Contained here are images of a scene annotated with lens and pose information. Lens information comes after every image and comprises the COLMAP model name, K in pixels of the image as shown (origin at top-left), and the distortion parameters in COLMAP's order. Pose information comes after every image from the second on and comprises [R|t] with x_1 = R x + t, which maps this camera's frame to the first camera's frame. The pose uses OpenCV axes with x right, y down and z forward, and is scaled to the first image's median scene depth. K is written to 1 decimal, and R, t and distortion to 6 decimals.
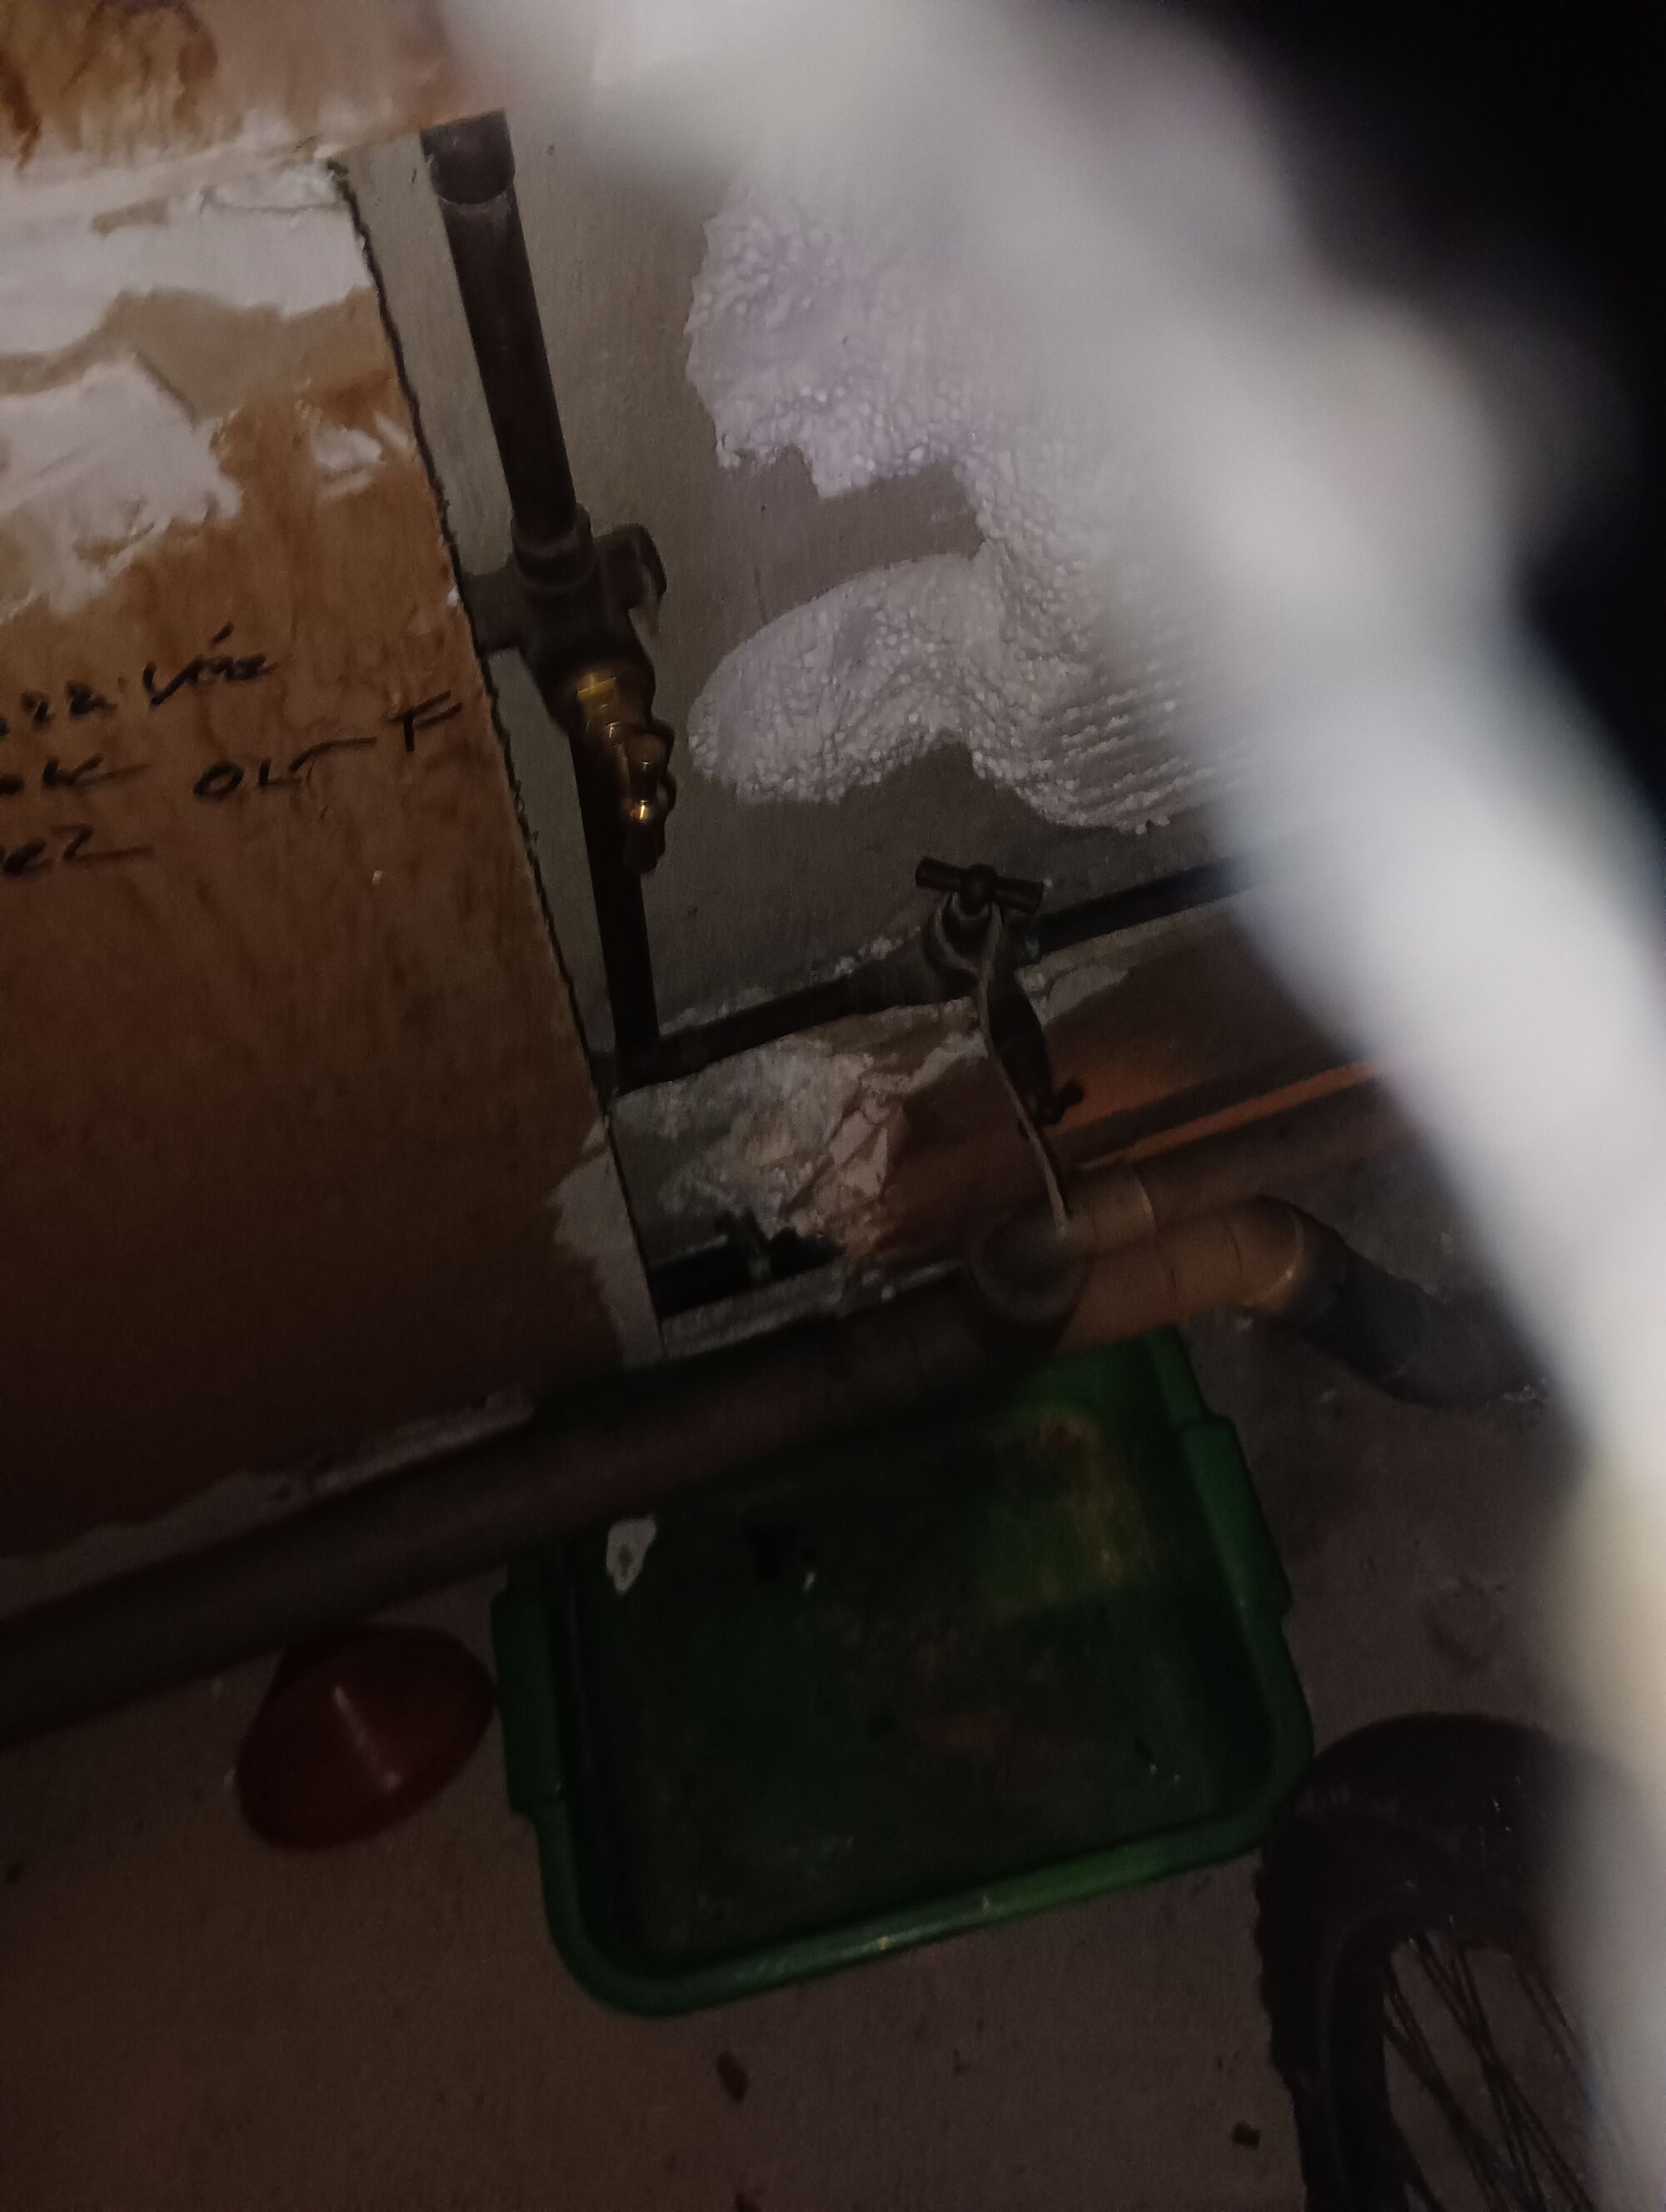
lens RADIAL K [[1720.7, 0, 833.2], [0, 1720.7, 1106.5], [0, 0, 1]] dist [-0.000569, -0.000094]
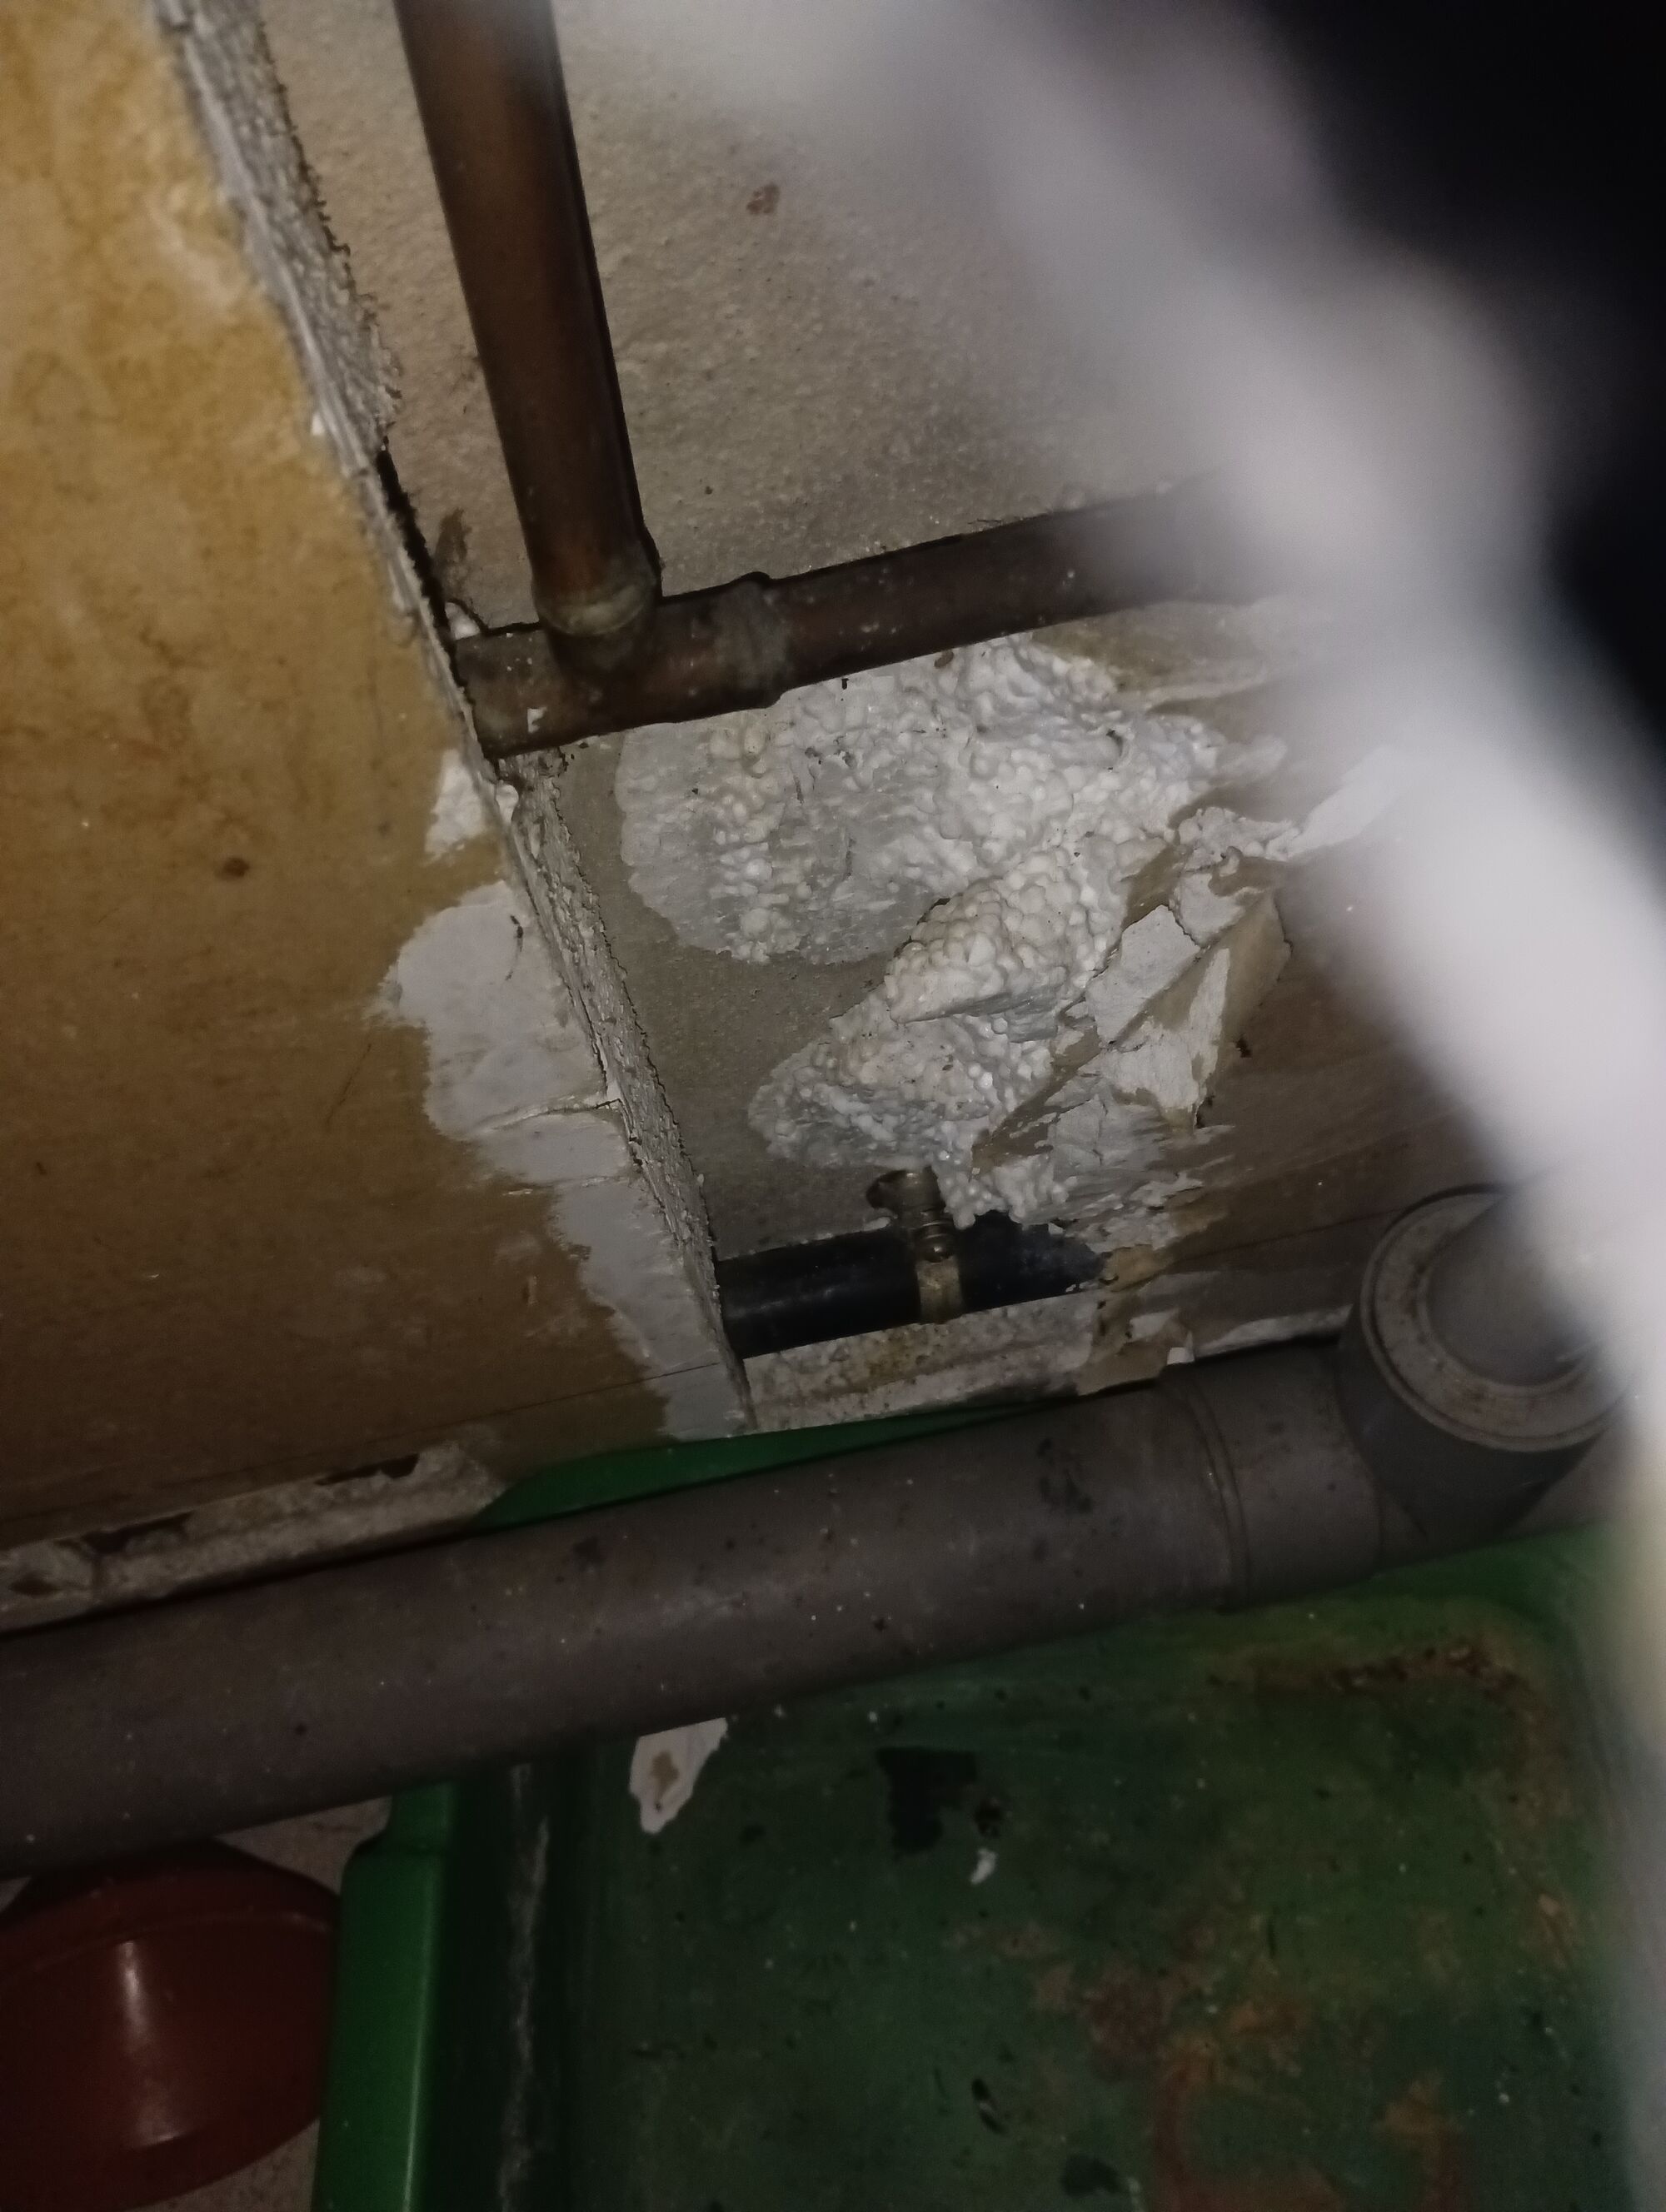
lens RADIAL K [[1660.4, 0, 833.9], [0, 1660.4, 1053.0], [0, 0, 1]] dist [-0.002025, 0.000623]
pose [[0.981203, 0.091235, -0.170050, 0.006393], [-0.103947, 0.992297, -0.067397, 0.064832], [0.162591, 0.083806, 0.983128, 0.505955]]
